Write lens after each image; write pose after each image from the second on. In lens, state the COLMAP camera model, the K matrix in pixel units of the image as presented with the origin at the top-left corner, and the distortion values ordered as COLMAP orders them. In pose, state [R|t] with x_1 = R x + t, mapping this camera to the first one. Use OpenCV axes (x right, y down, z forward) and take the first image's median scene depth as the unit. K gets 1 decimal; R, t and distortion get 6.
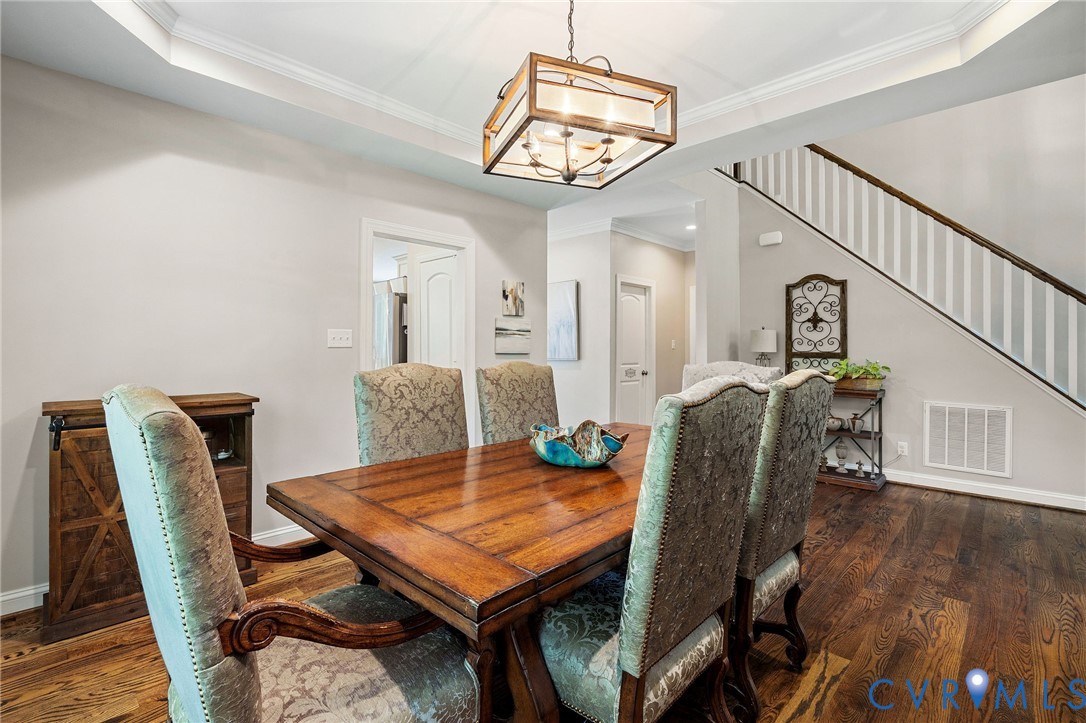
lens RADIAL K [[496.8, 0, 517.0], [0, 496.8, 346.6], [0, 0, 1]] dist [-0.022007, -0.001086]
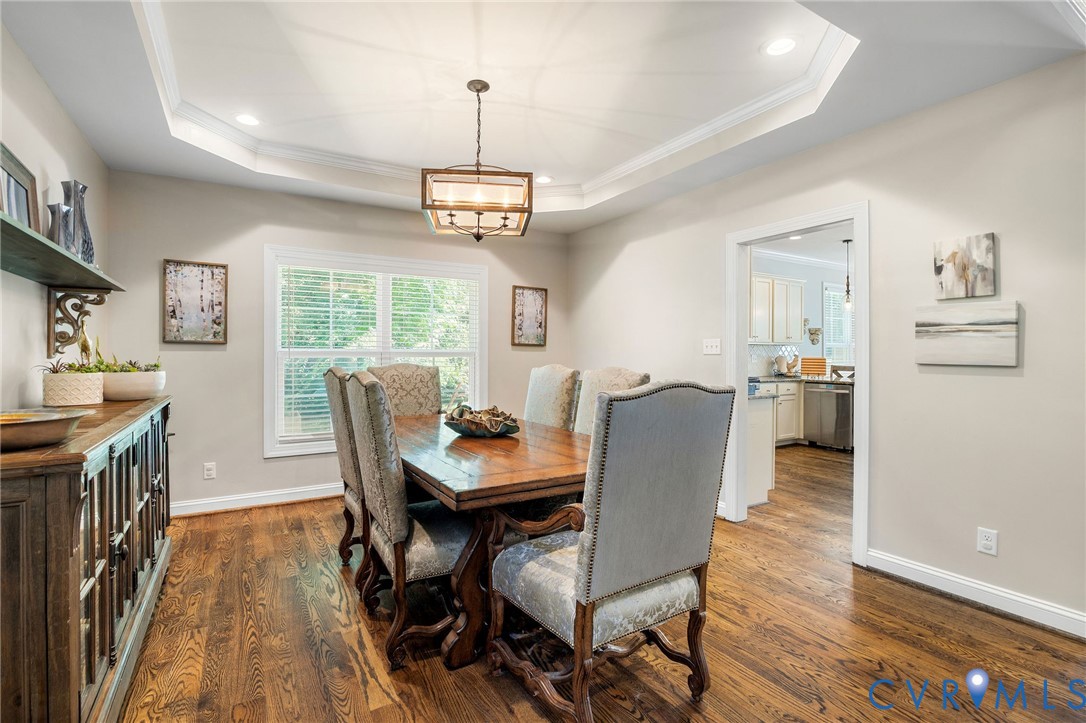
lens RADIAL K [[503.7, 0, 541.4], [0, 503.7, 354.9], [0, 0, 1]] dist [-0.017941, 0.000134]
pose [[-0.234122, -0.001610, -0.972206, 0.671276], [-0.000348, 0.999999, -0.001572, 0.003465], [0.972207, -0.000030, -0.234123, 0.681924]]
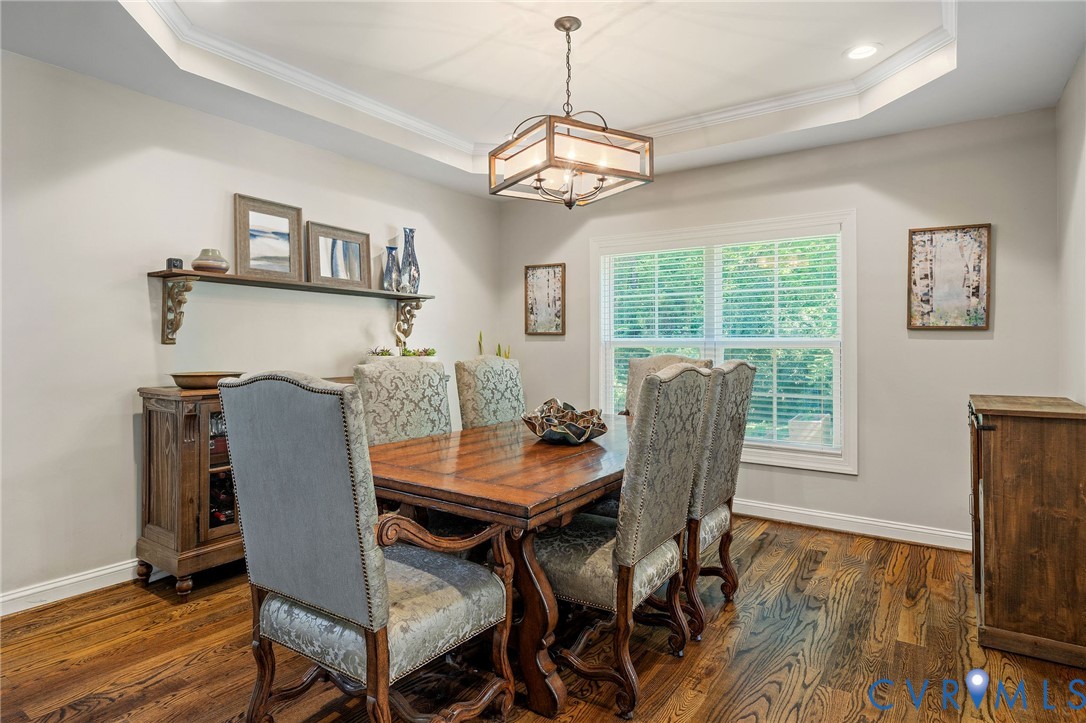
lens RADIAL K [[604.9, 0, 542.0], [0, 604.9, 349.9], [0, 0, 1]] dist [0.001366, -0.002207]
pose [[-0.983671, -0.003295, -0.179948, 0.186920], [-0.004680, 0.999963, 0.007273, 0.004301], [0.179917, 0.007997, -0.983649, 1.102625]]
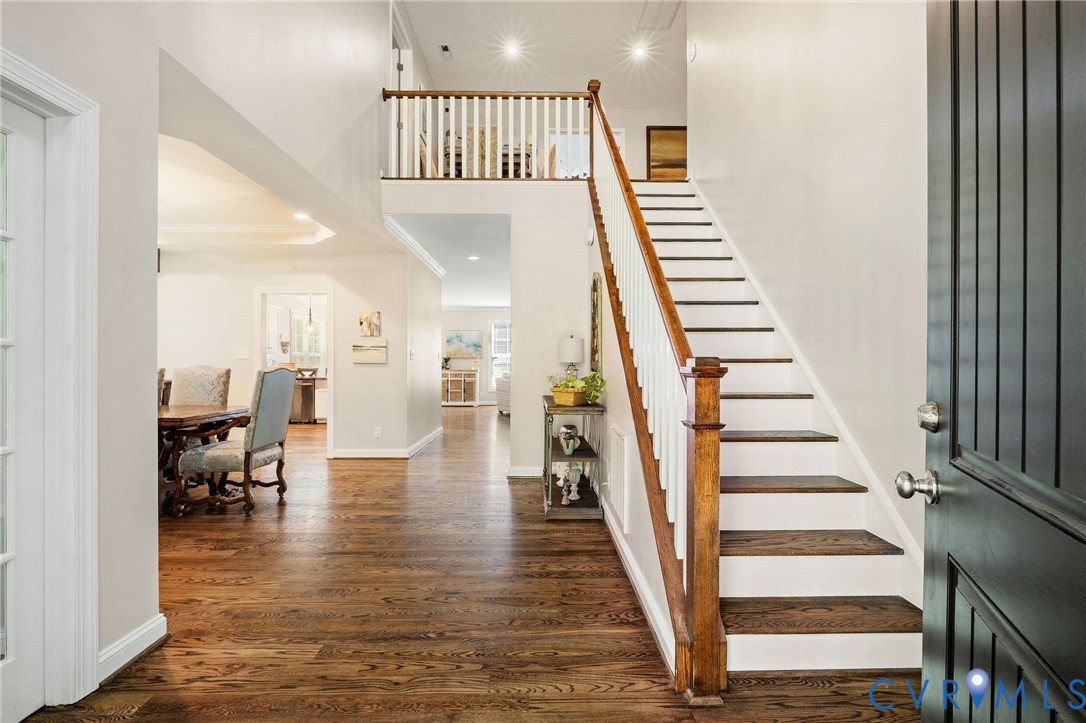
lens RADIAL K [[496.8, 0, 551.6], [0, 496.8, 362.7], [0, 0, 1]] dist [-0.022007, -0.001086]
pose [[0.722063, -0.001495, -0.691825, 1.348885], [0.001372, 0.999999, -0.000730, 0.014475], [0.691826, -0.000422, 0.722065, 0.361369]]
